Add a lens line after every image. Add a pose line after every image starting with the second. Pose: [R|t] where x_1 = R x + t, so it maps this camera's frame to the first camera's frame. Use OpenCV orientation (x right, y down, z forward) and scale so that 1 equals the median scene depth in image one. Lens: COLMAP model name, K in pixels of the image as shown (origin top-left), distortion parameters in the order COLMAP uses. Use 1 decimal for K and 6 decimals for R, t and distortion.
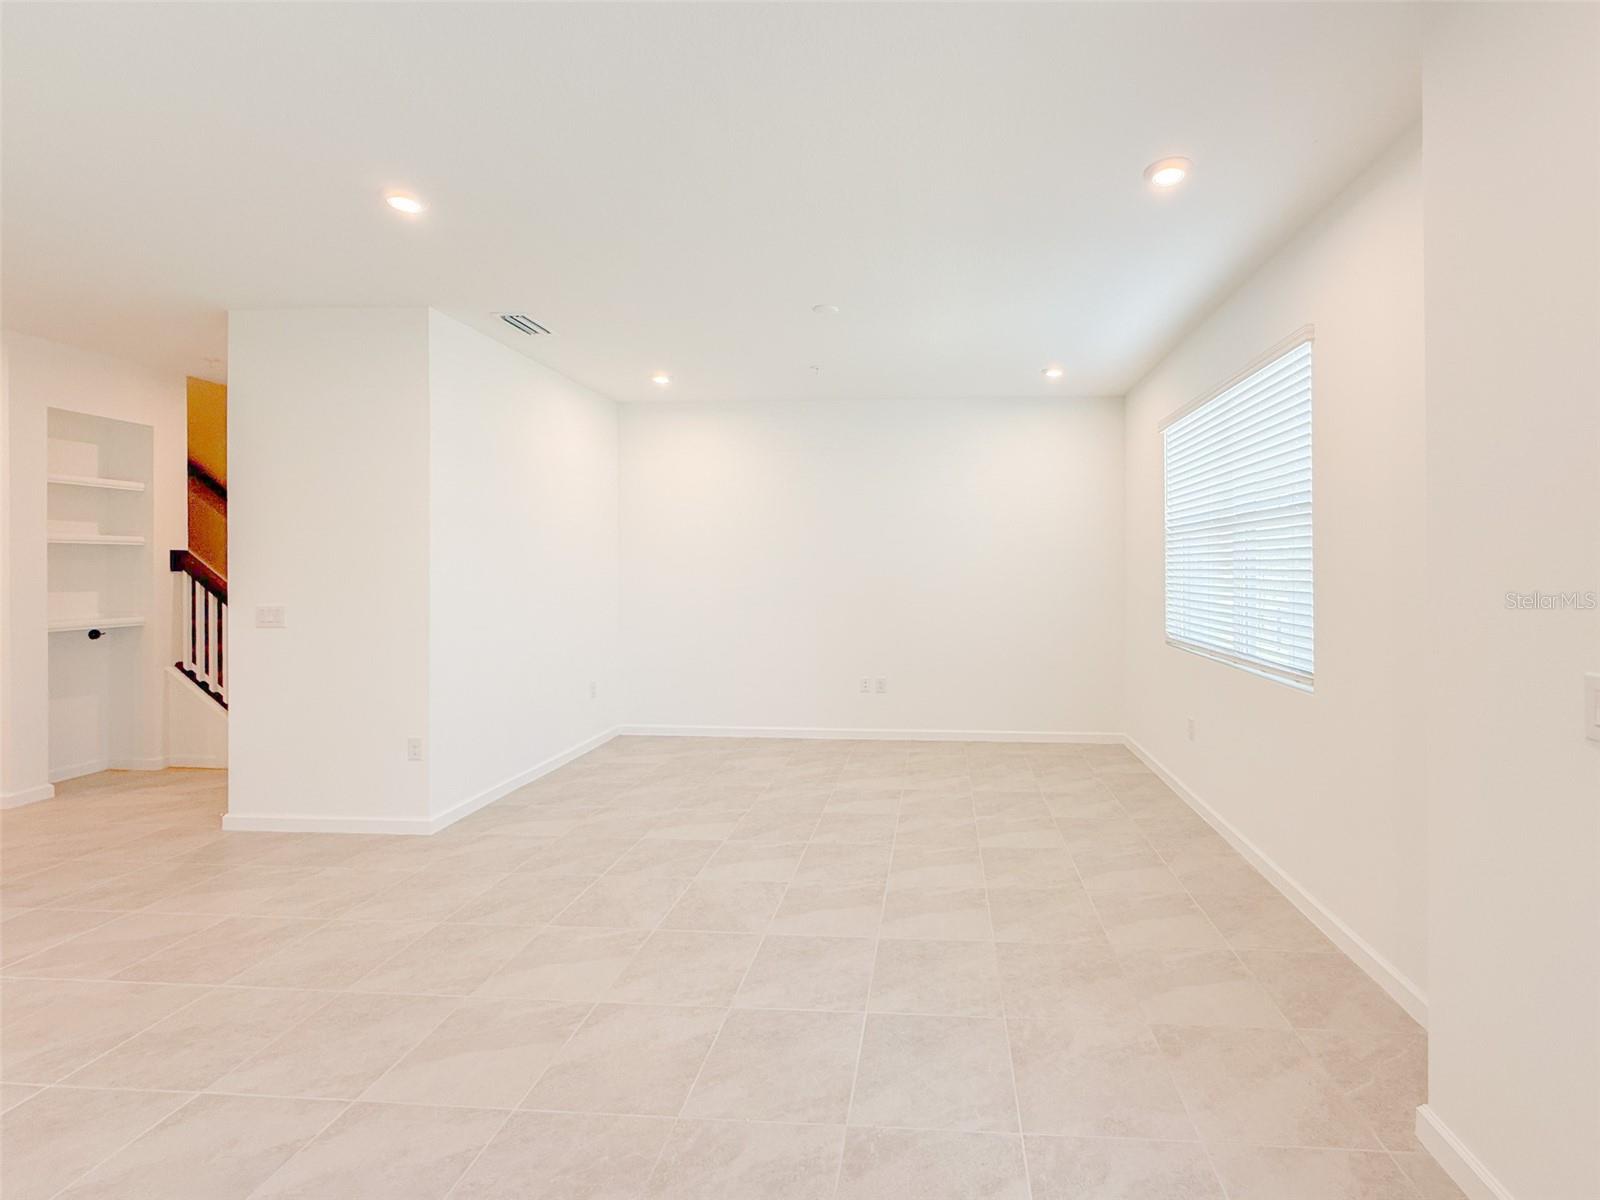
lens RADIAL K [[683.4, 0, 818.0], [0, 683.4, 573.3], [0, 0, 1]] dist [-0.000453, -0.000358]
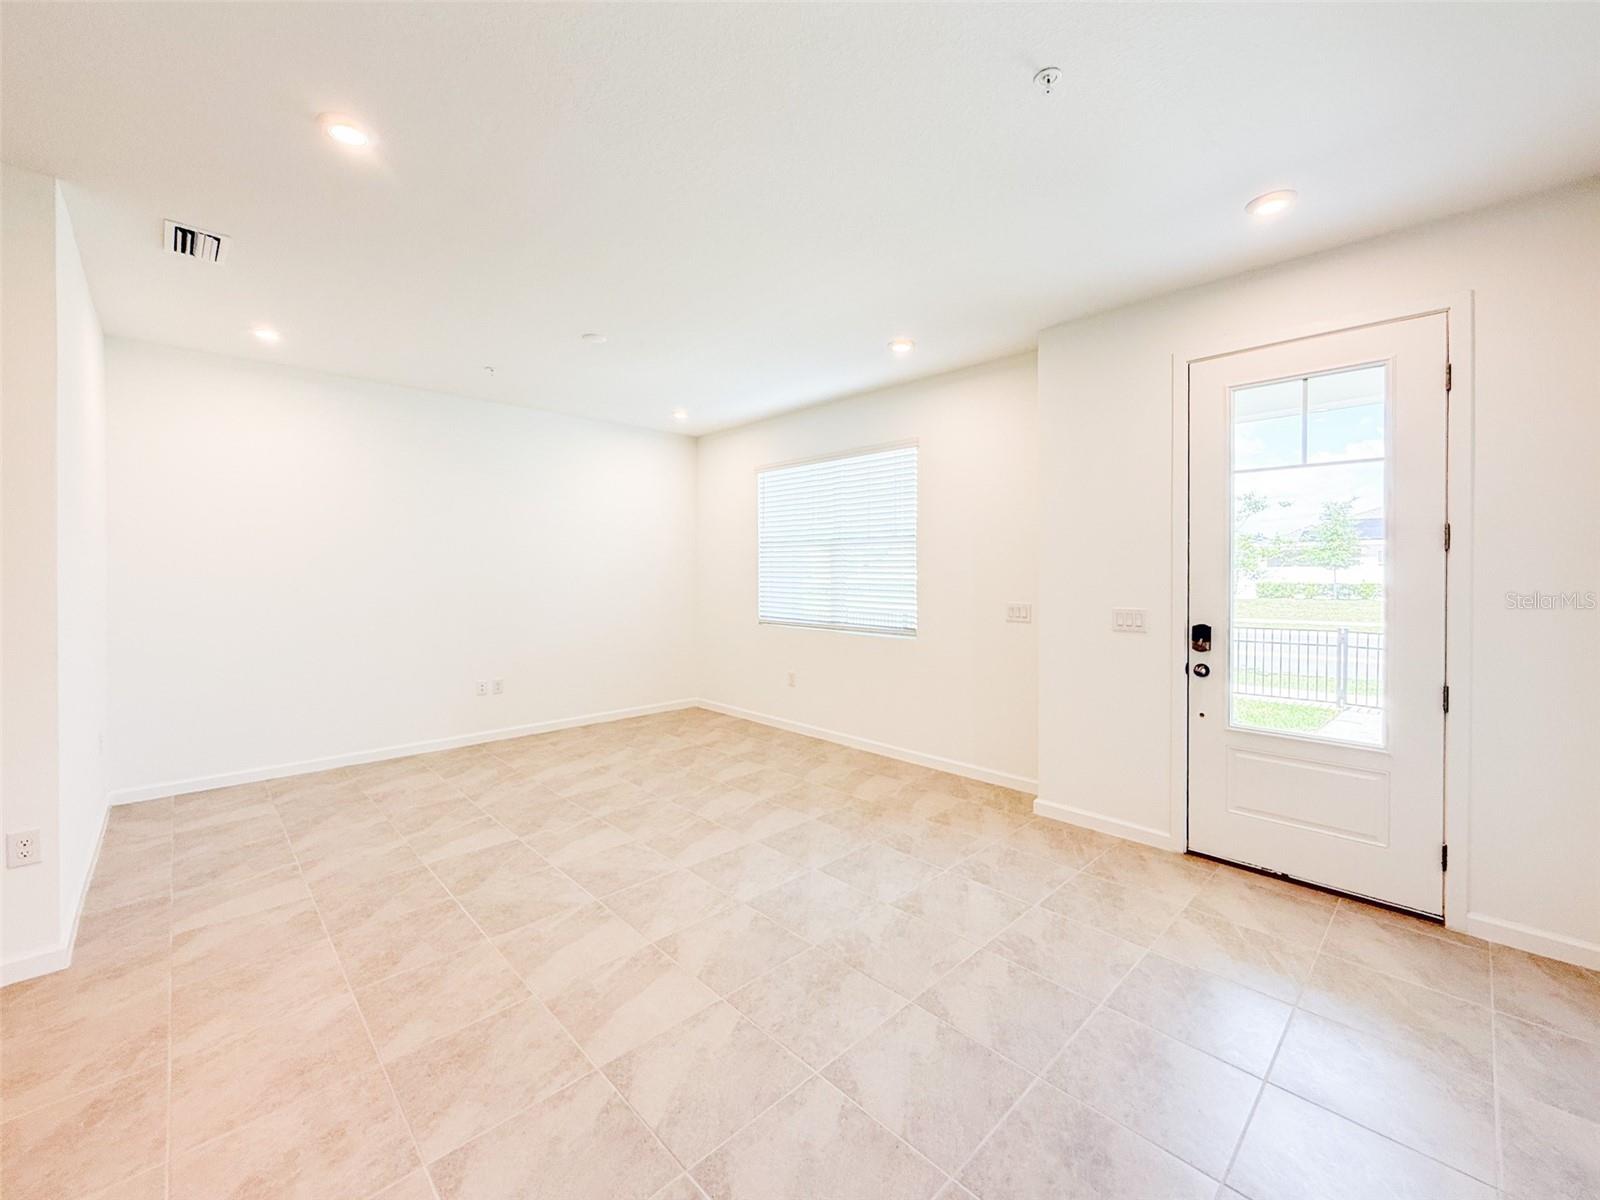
lens RADIAL K [[649.1, 0, 807.6], [0, 649.1, 572.8], [0, 0, 1]] dist [-0.002532, 0.000806]
pose [[0.671467, -0.001688, 0.741032, -0.702805], [0.003213, 0.999995, -0.000633, -0.003395], [-0.741027, 0.002806, 0.671469, 0.039375]]
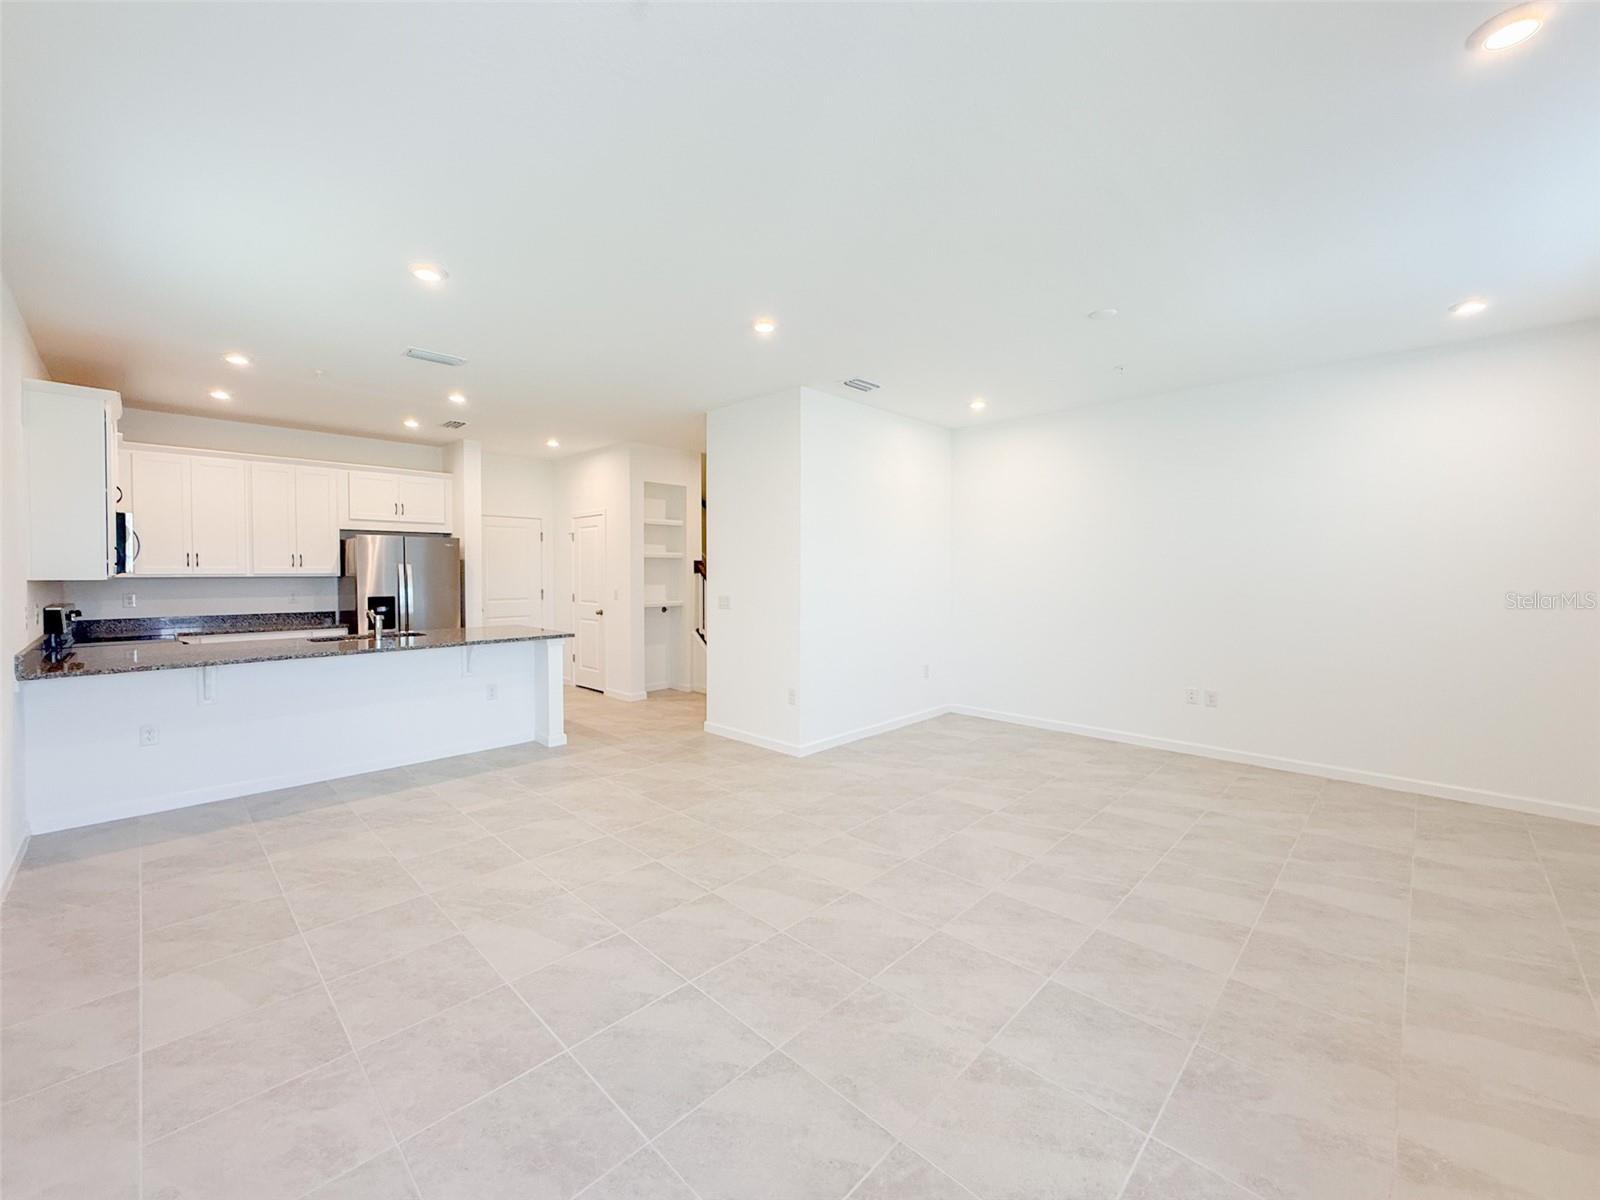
lens RADIAL K [[649.1, 0, 793.6], [0, 649.1, 596.0], [0, 0, 1]] dist [-0.002532, 0.000806]
pose [[0.751801, 0.024323, -0.658942, 0.304986], [-0.001940, 0.999397, 0.034676, -0.003735], [0.659388, -0.024791, 0.751394, -0.025753]]
